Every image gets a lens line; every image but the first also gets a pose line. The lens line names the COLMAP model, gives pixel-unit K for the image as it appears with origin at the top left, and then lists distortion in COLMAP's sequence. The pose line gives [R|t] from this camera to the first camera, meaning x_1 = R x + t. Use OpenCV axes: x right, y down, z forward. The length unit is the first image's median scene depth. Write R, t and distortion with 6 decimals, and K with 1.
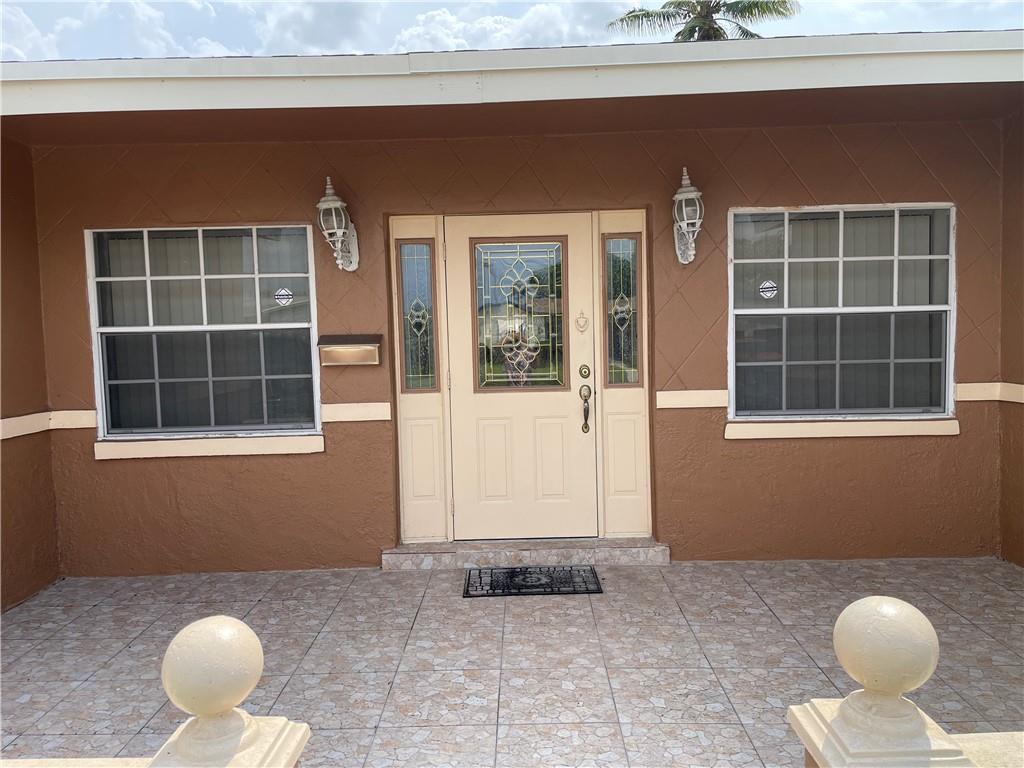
lens RADIAL K [[774.0, 0, 512.5], [0, 774.0, 384.6], [0, 0, 1]] dist [0.037254, -0.022709]
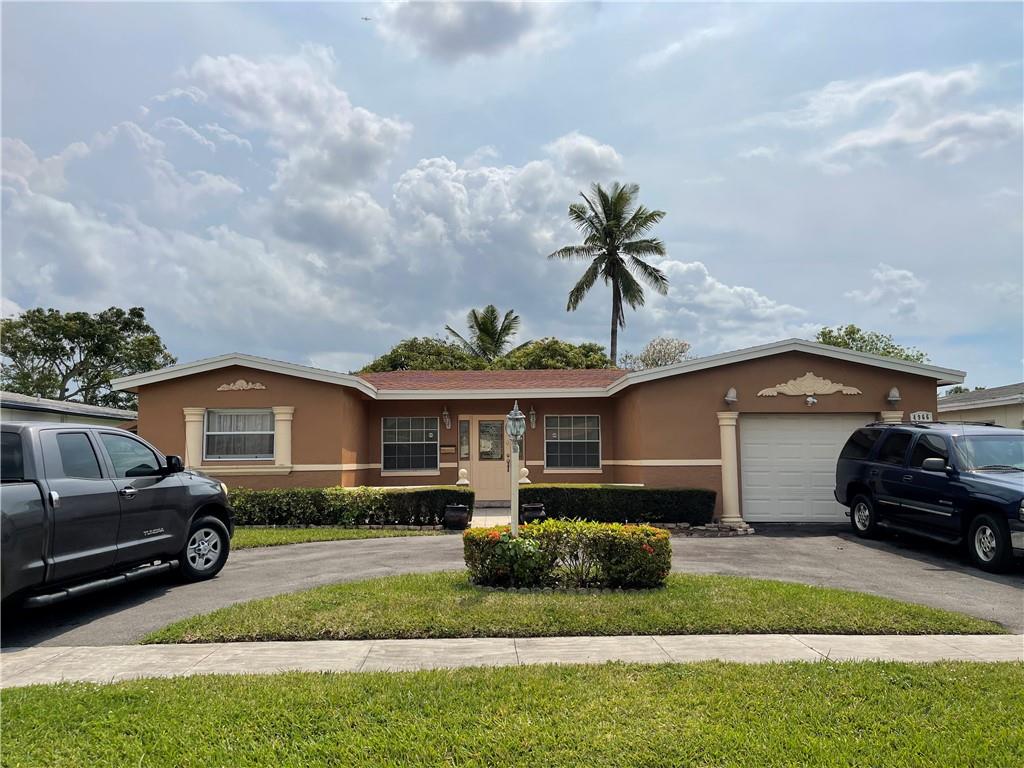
lens RADIAL K [[774.0, 0, 511.0], [0, 774.0, 383.0], [0, 0, 1]] dist [0.037254, -0.022709]
pose [[0.999781, 0.017710, 0.011164, 0.059582], [-0.015946, 0.989734, -0.142031, 0.173088], [-0.013565, 0.141822, 0.989799, -2.878161]]
